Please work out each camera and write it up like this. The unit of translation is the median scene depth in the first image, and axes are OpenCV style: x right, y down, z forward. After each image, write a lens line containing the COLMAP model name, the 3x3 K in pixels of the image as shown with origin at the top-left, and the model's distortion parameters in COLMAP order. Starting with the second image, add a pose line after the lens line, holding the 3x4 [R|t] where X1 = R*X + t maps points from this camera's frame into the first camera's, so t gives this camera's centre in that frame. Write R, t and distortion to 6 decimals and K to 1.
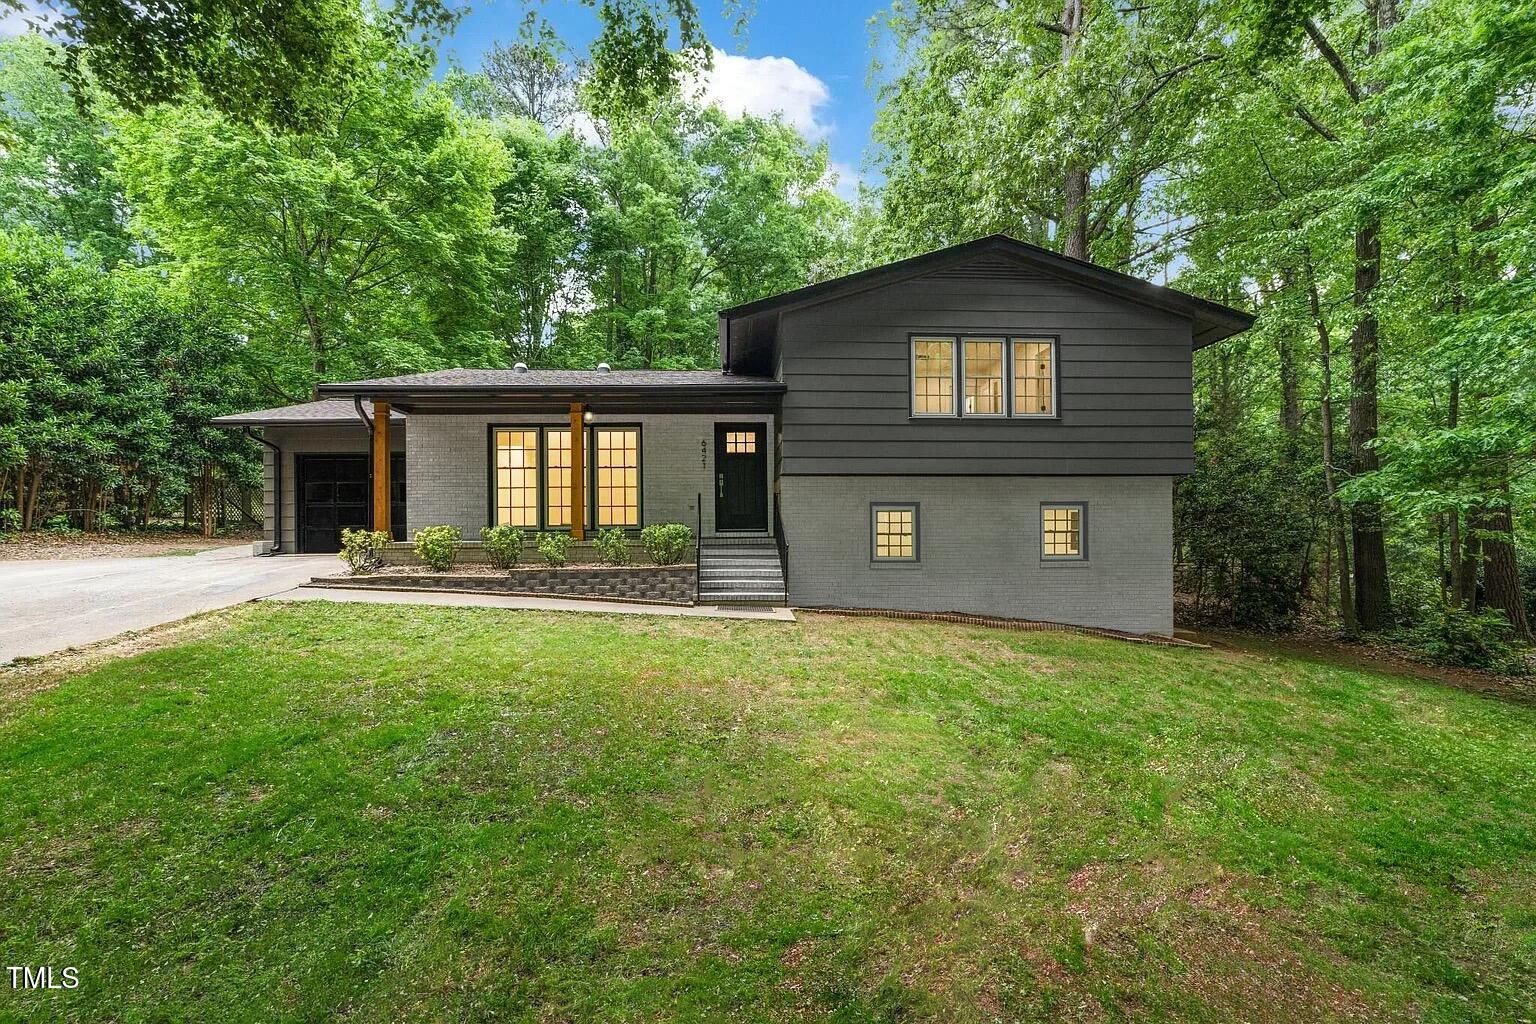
lens RADIAL K [[684.2, 0, 767.7], [0, 684.2, 503.4], [0, 0, 1]] dist [-0.002834, -0.000386]
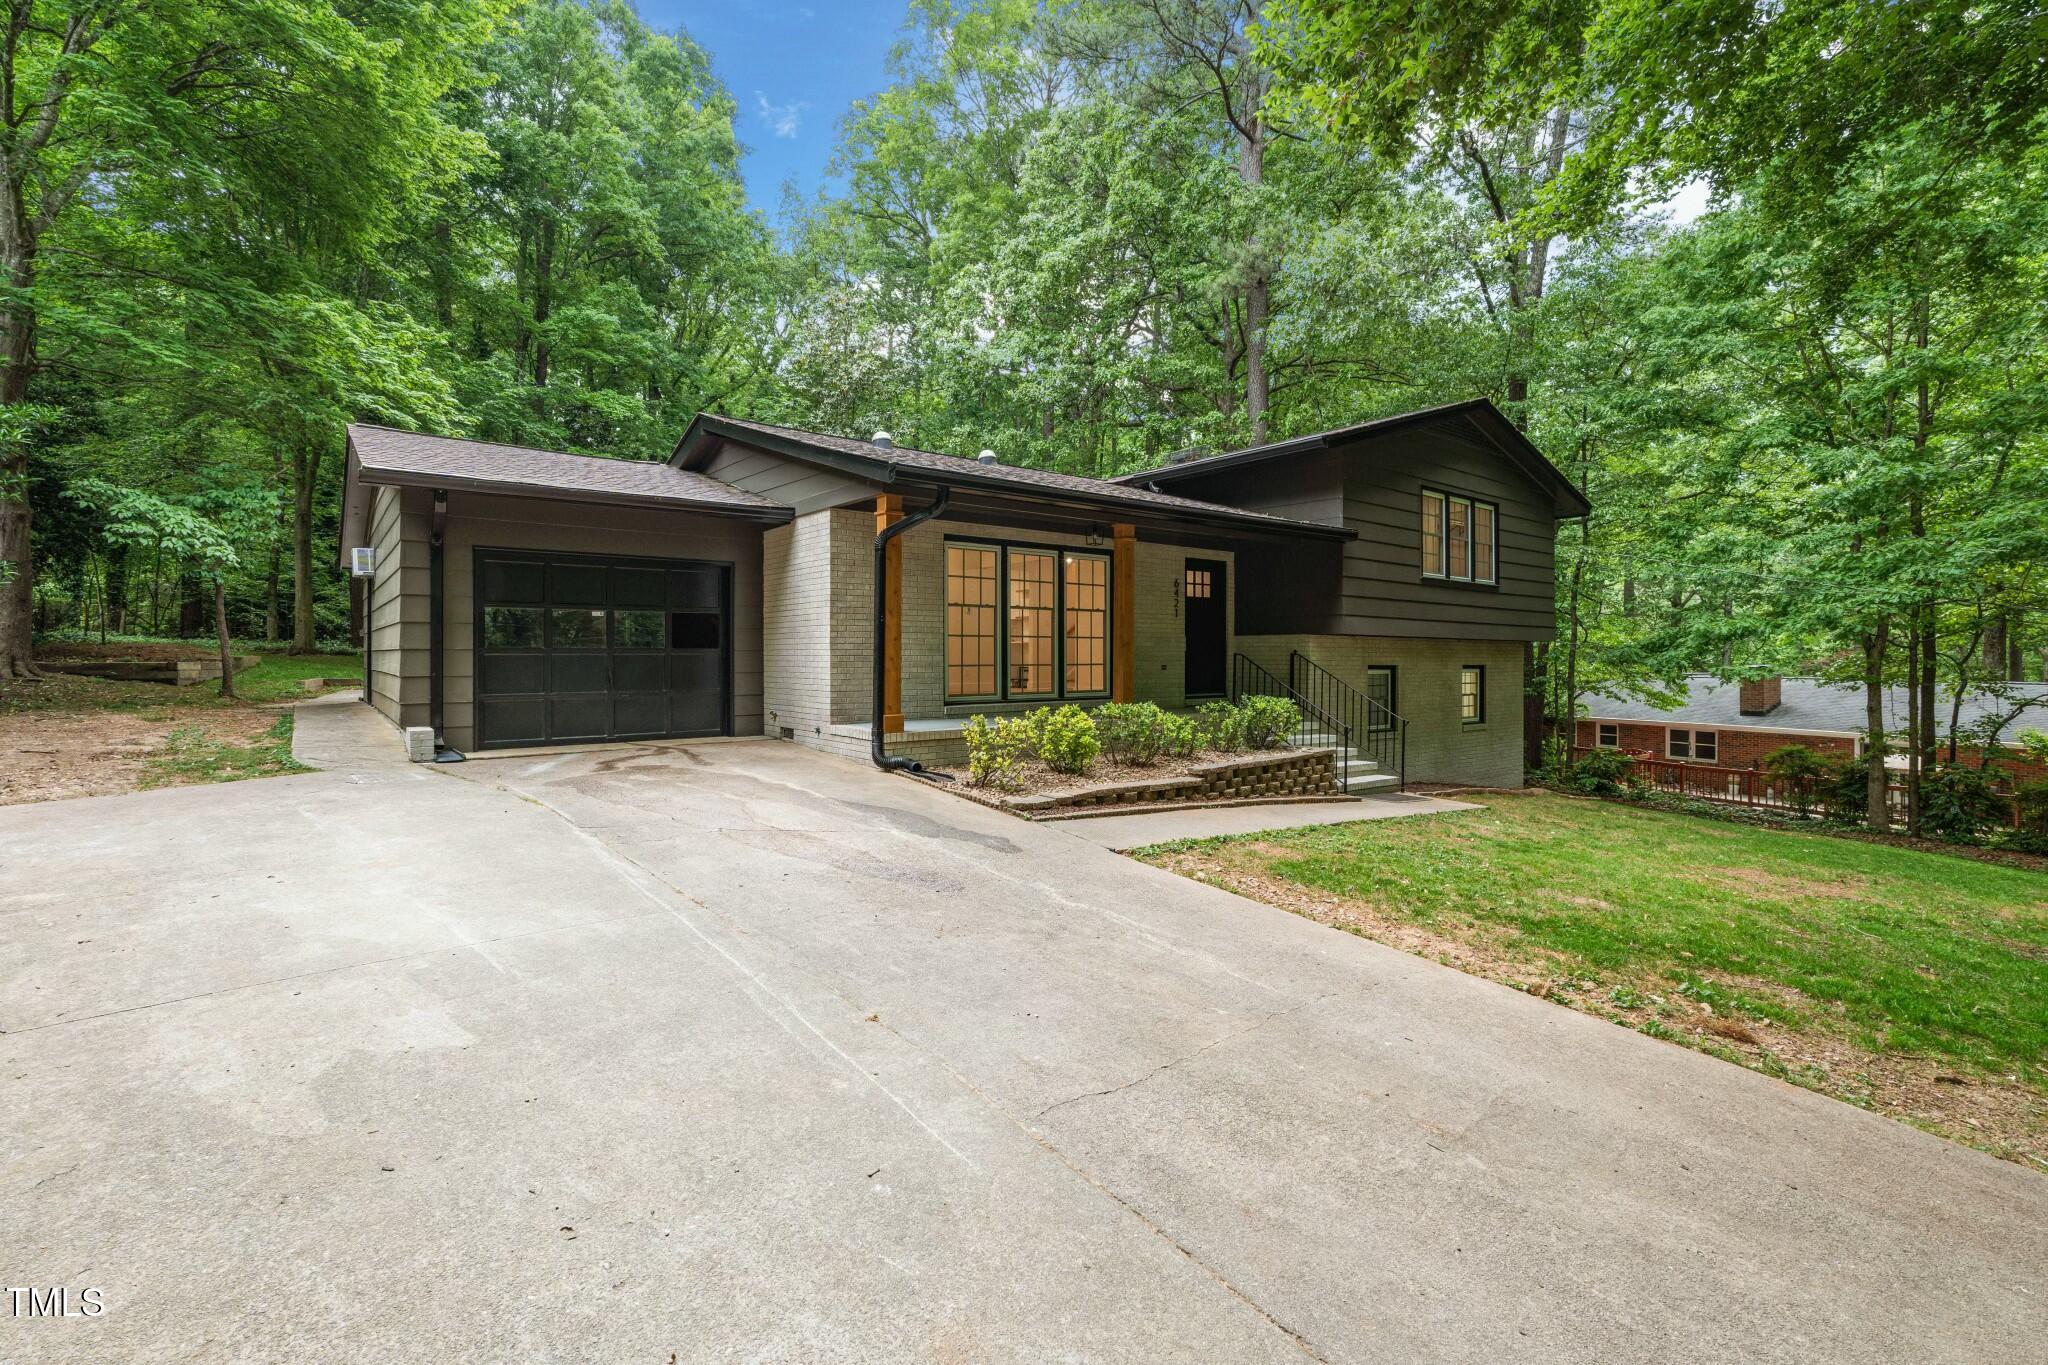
lens RADIAL K [[912.3, 0, 1023.7], [0, 912.3, 671.0], [0, 0, 1]] dist [-0.002834, -0.000386]
pose [[0.802573, -0.000068, 0.596554, -0.836467], [-0.041509, 0.997570, 0.055957, -0.039689], [-0.595108, -0.069672, 0.800620, 0.270952]]
